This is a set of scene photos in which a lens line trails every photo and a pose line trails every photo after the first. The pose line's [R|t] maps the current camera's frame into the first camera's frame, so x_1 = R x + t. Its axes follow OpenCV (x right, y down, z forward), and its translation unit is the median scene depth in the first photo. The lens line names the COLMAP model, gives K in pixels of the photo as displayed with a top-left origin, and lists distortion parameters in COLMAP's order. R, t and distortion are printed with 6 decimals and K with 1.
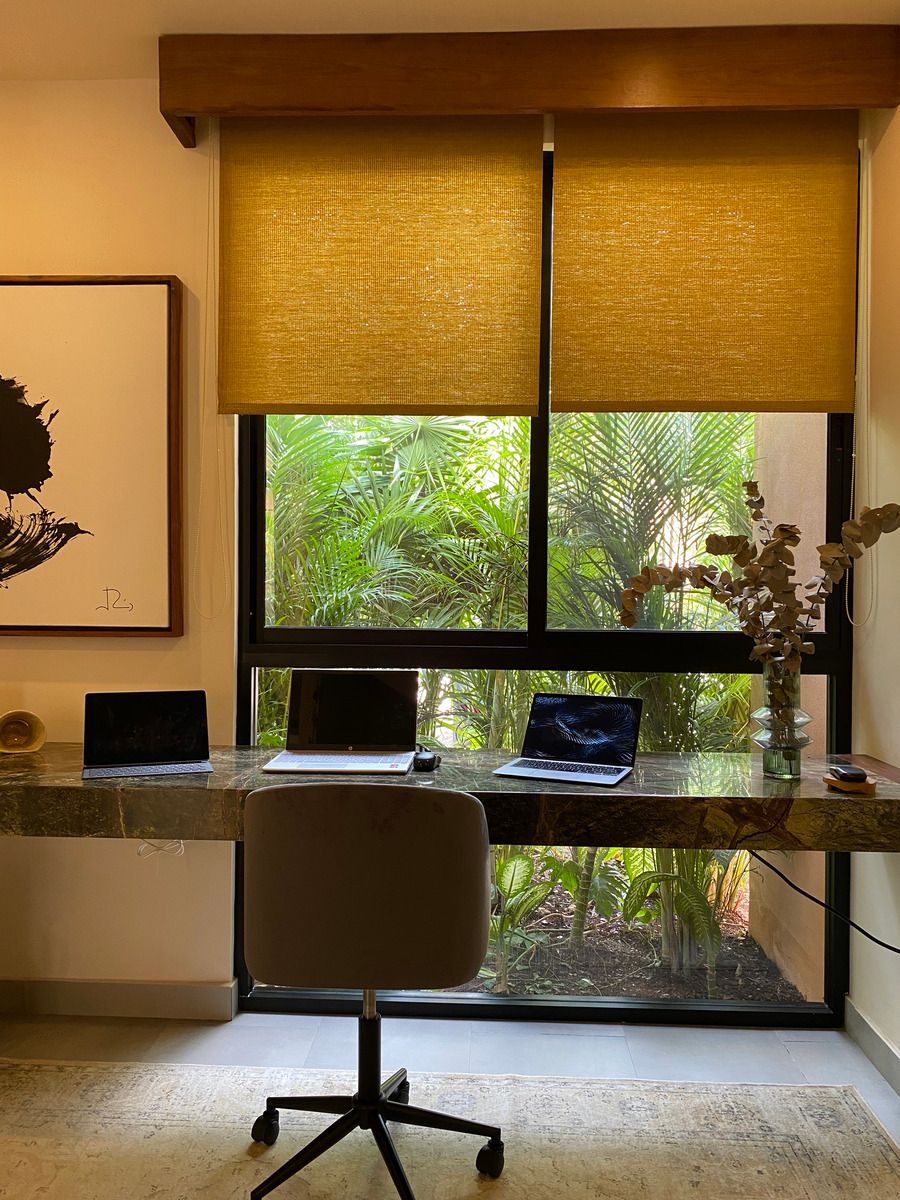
lens RADIAL K [[911.4, 0, 450.0], [0, 911.4, 600.0], [0, 0, 1]] dist [0.031550, -0.065193]
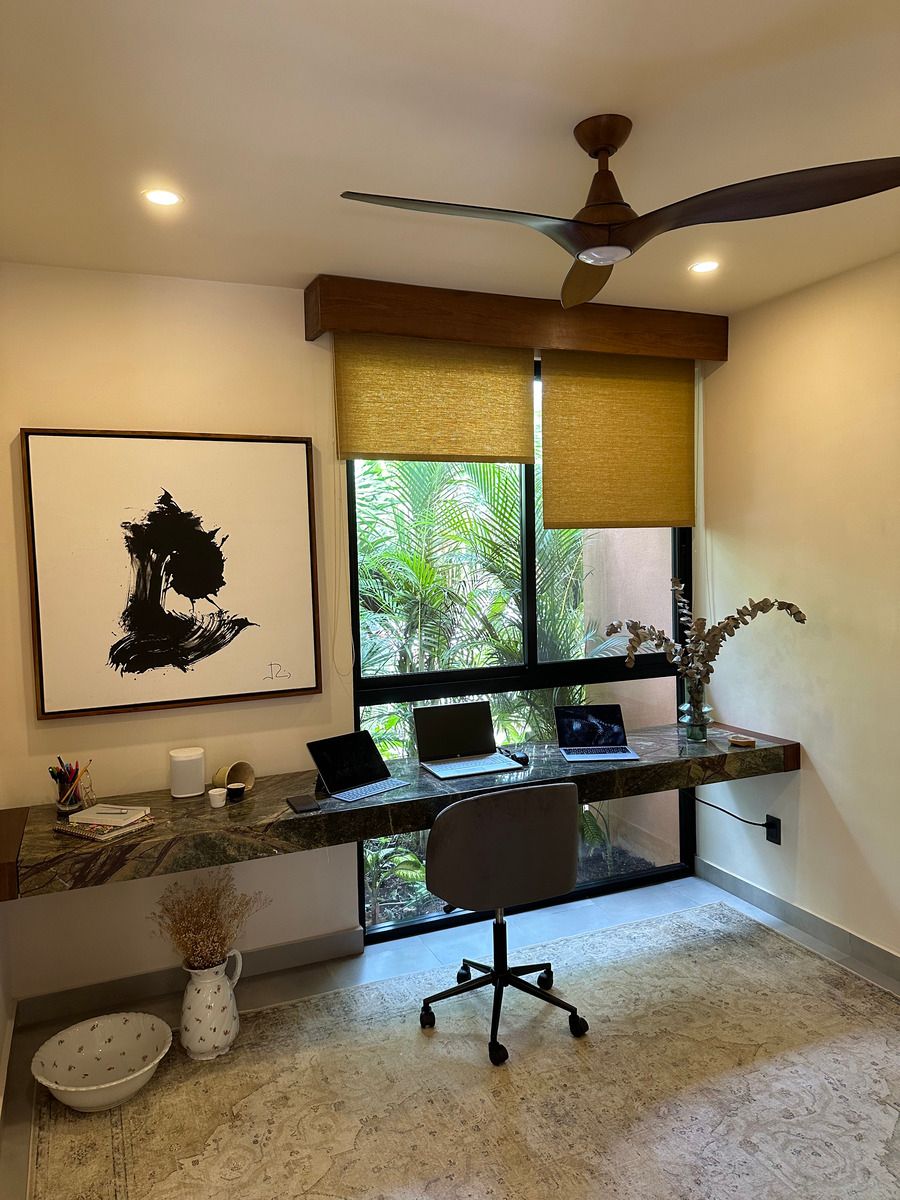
lens RADIAL K [[839.4, 0, 450.0], [0, 839.4, 600.0], [0, 0, 1]] dist [0.089570, -0.156137]
pose [[0.901816, -0.057311, 0.428302, -0.670045], [0.035060, 0.997602, 0.059666, -0.175025], [-0.430695, -0.038791, 0.901663, -0.259608]]
